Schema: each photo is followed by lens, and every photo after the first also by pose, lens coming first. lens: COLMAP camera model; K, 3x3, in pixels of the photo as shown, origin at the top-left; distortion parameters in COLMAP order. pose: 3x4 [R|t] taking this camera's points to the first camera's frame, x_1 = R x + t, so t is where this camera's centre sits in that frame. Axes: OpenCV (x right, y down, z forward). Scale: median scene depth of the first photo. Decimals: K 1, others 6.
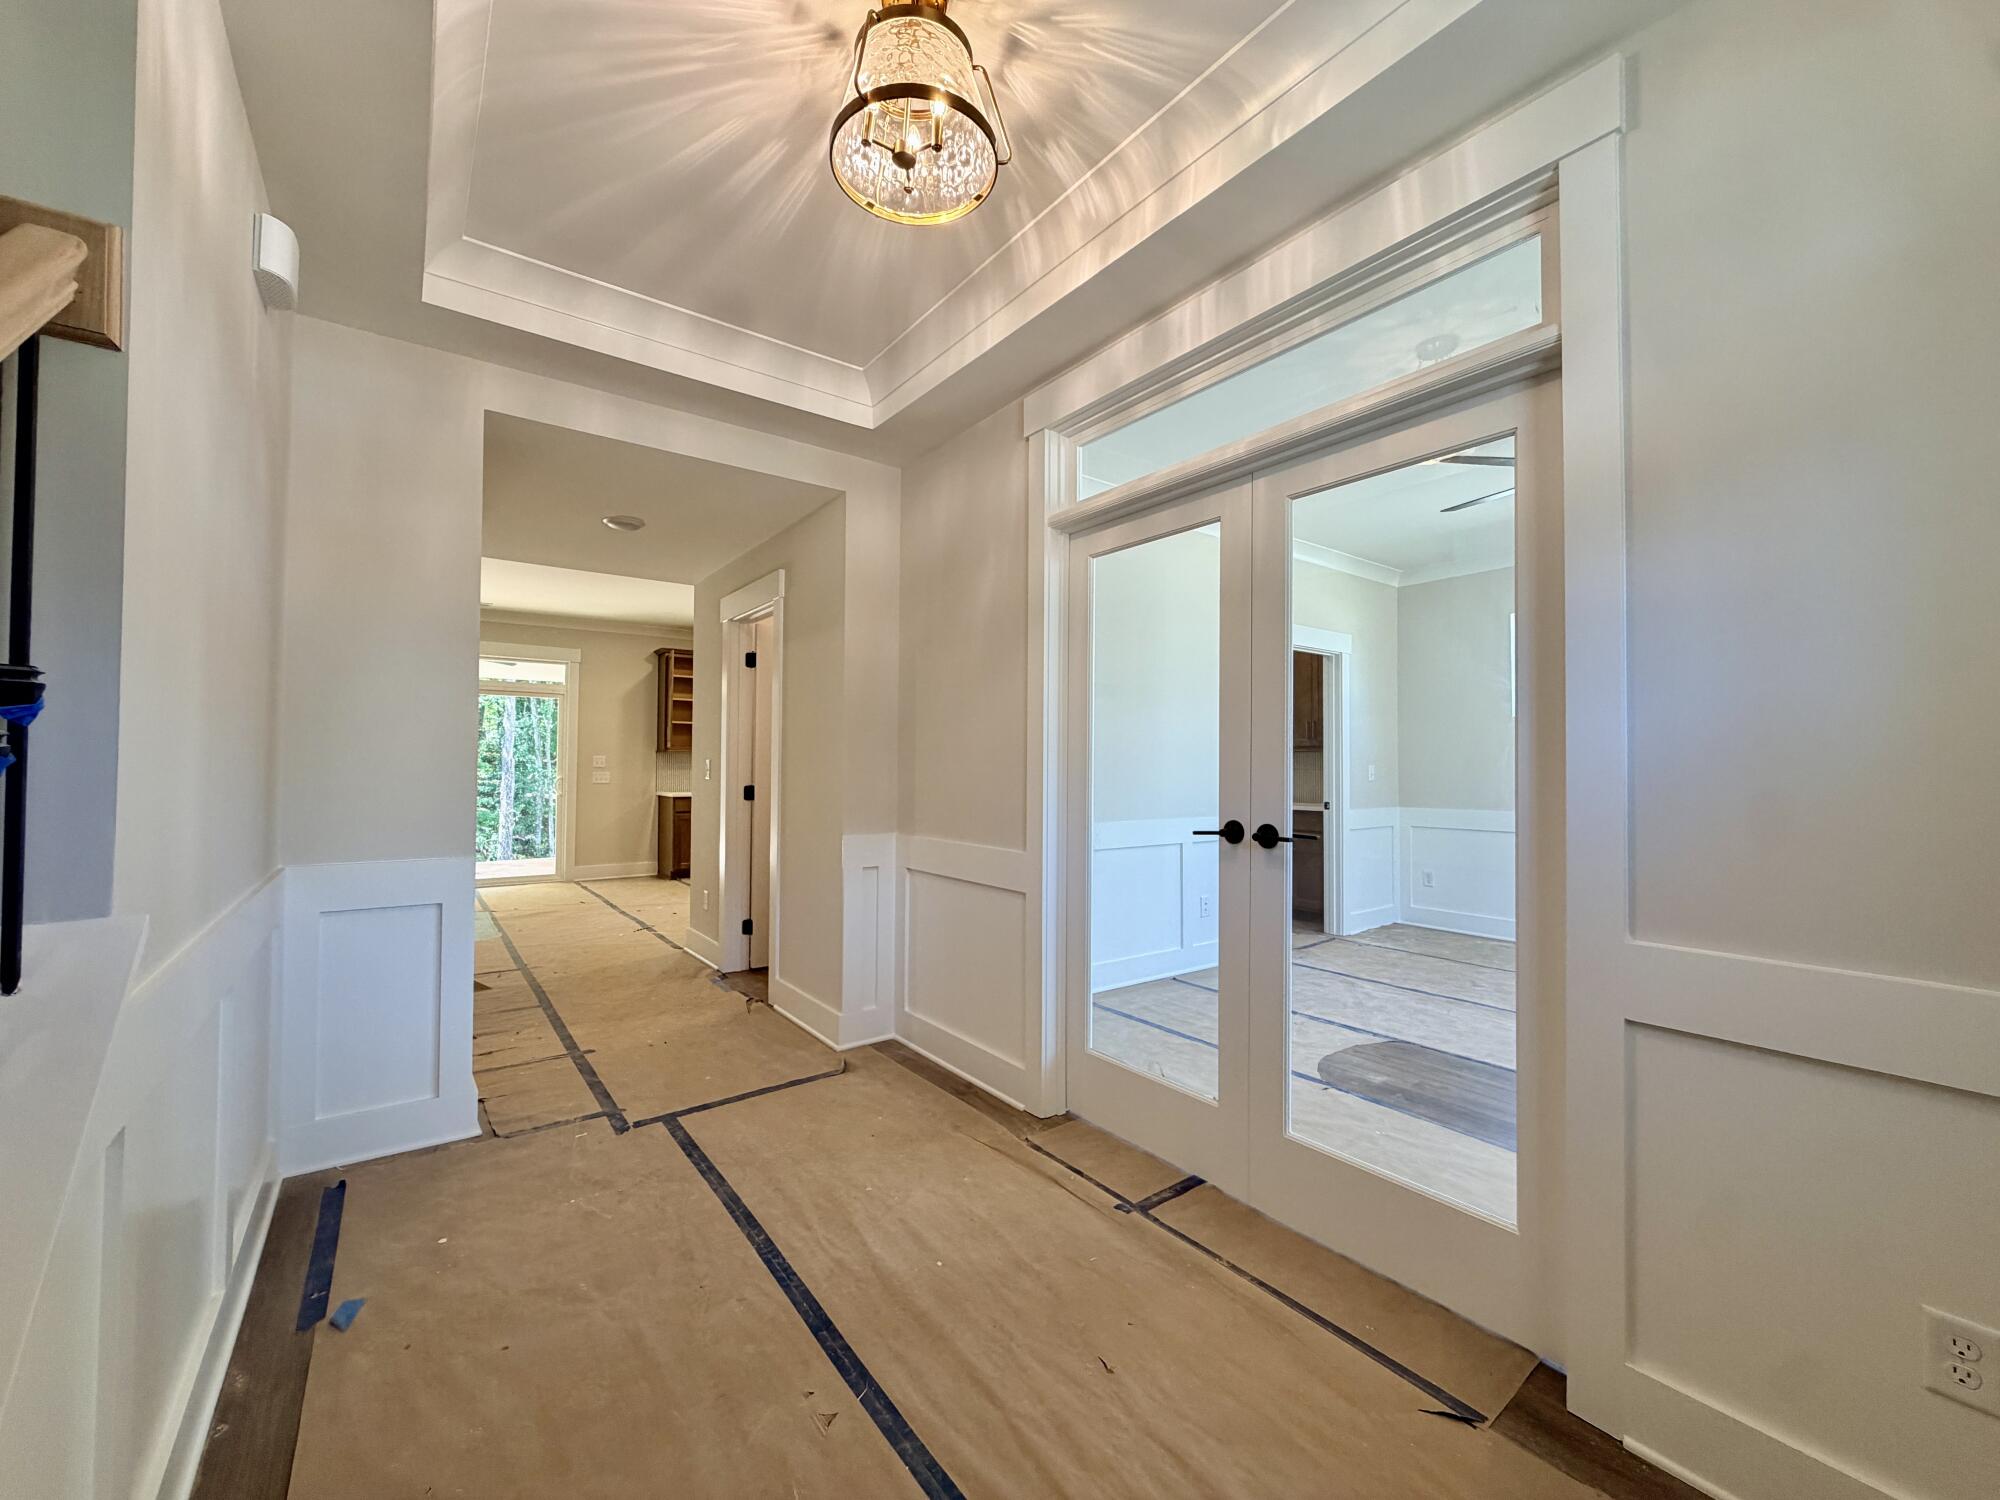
lens RADIAL K [[791.8, 0, 991.1], [0, 791.8, 752.3], [0, 0, 1]] dist [0.002167, -0.000537]
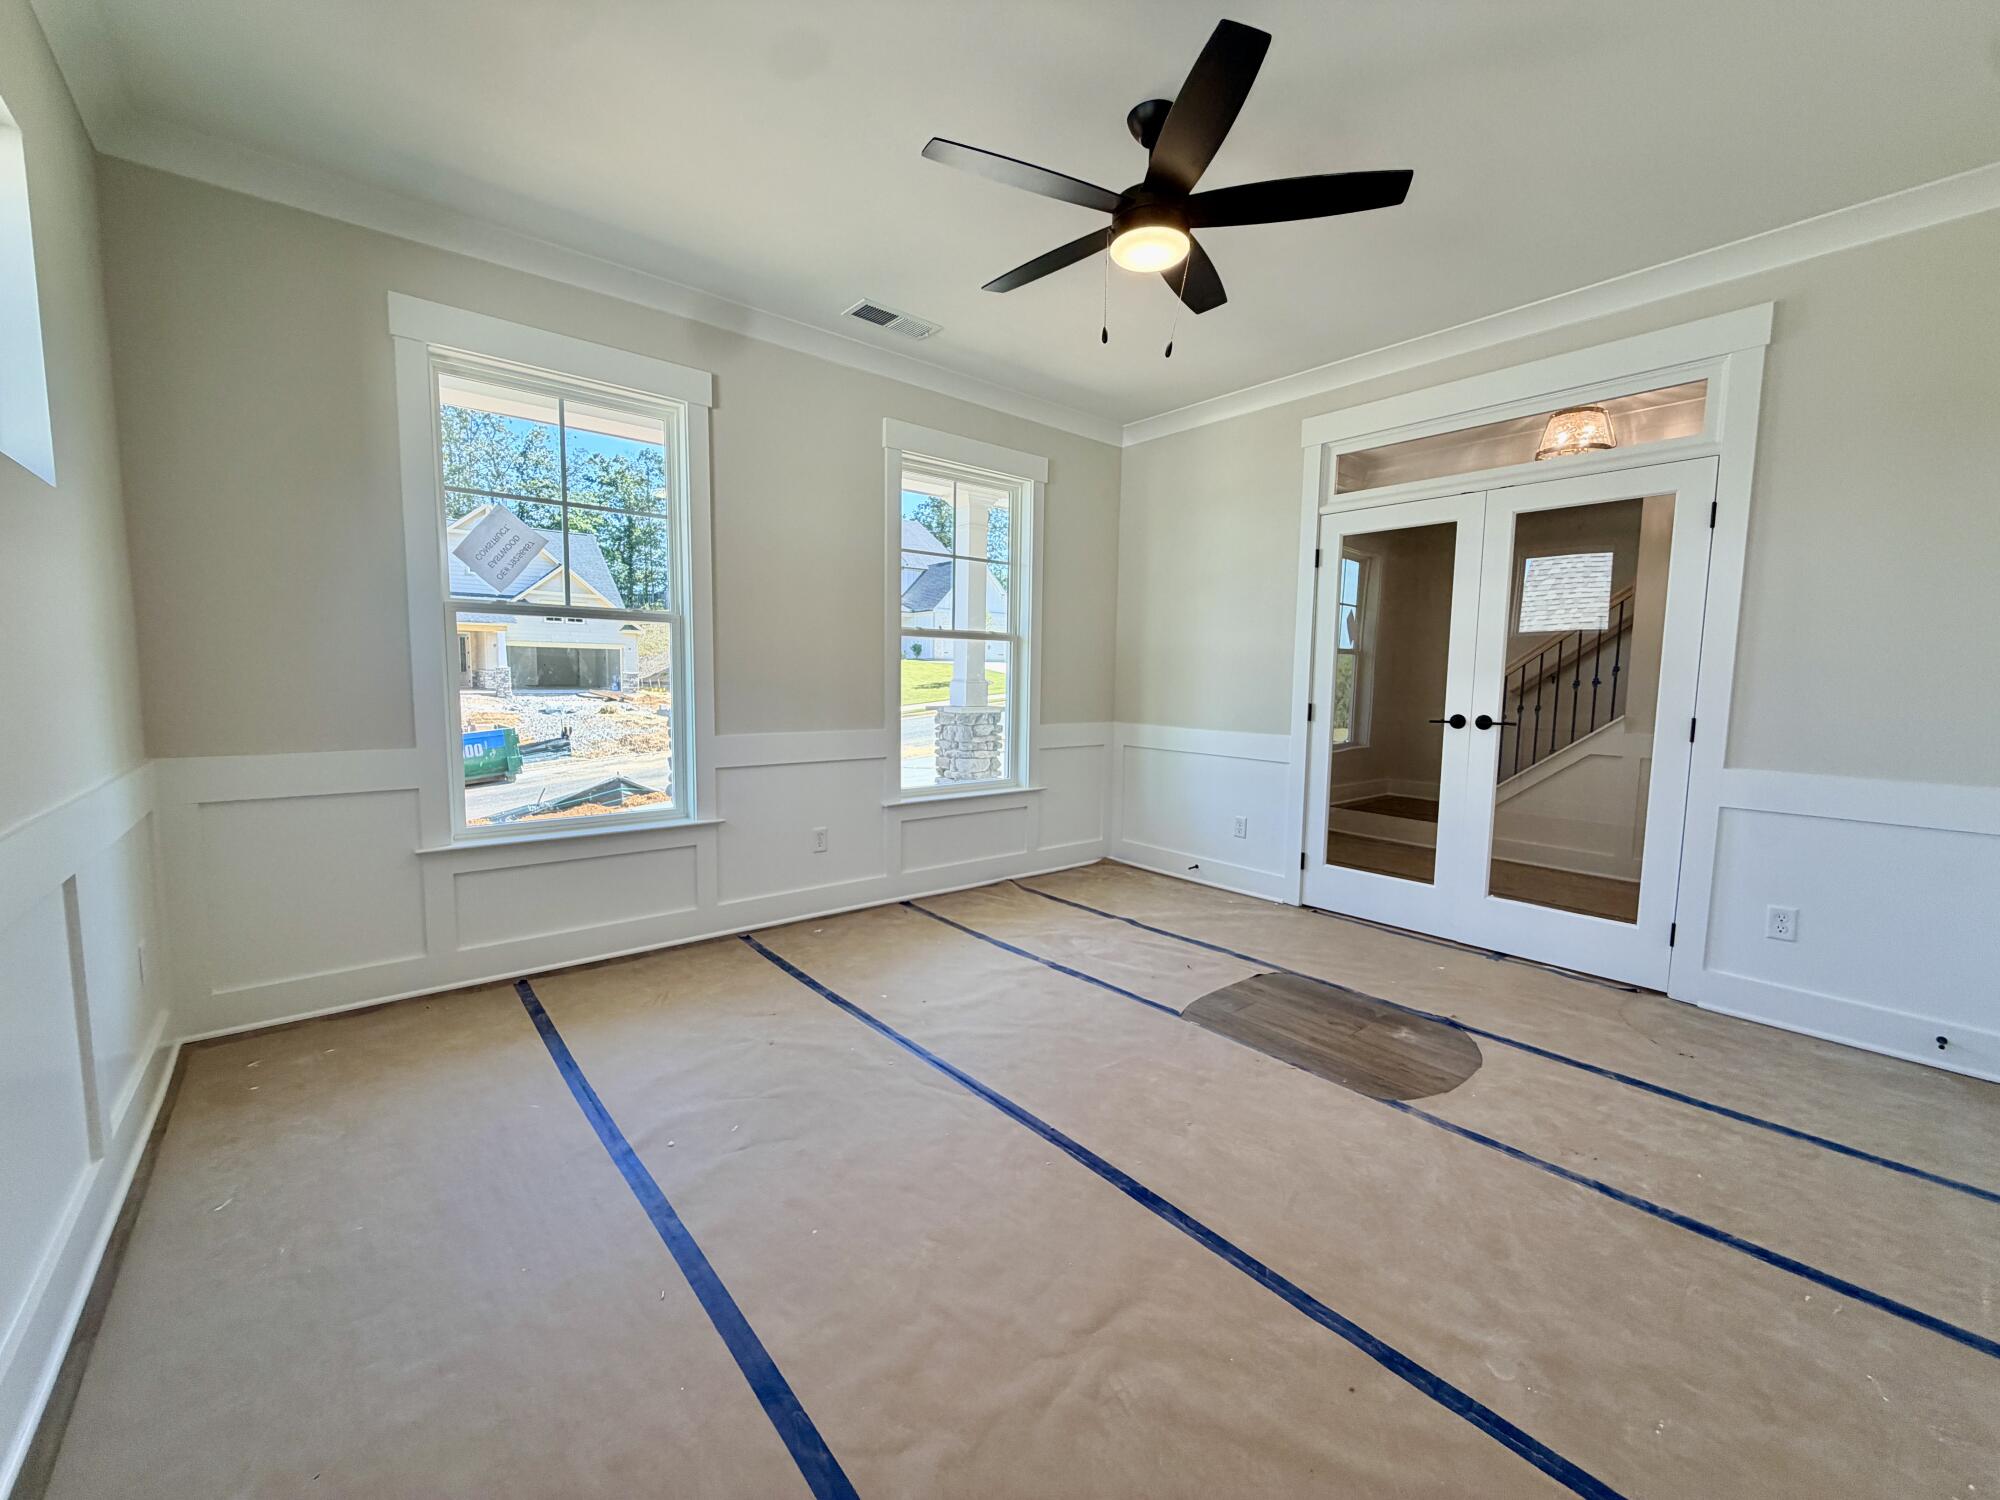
lens RADIAL K [[796.2, 0, 990.0], [0, 796.2, 751.7], [0, 0, 1]] dist [-0.000169, -0.000040]
pose [[-0.998347, -0.008199, -0.056887, 1.018629], [-0.012456, 0.997114, 0.074889, 0.037091], [0.056109, 0.075474, -0.995568, 1.863696]]
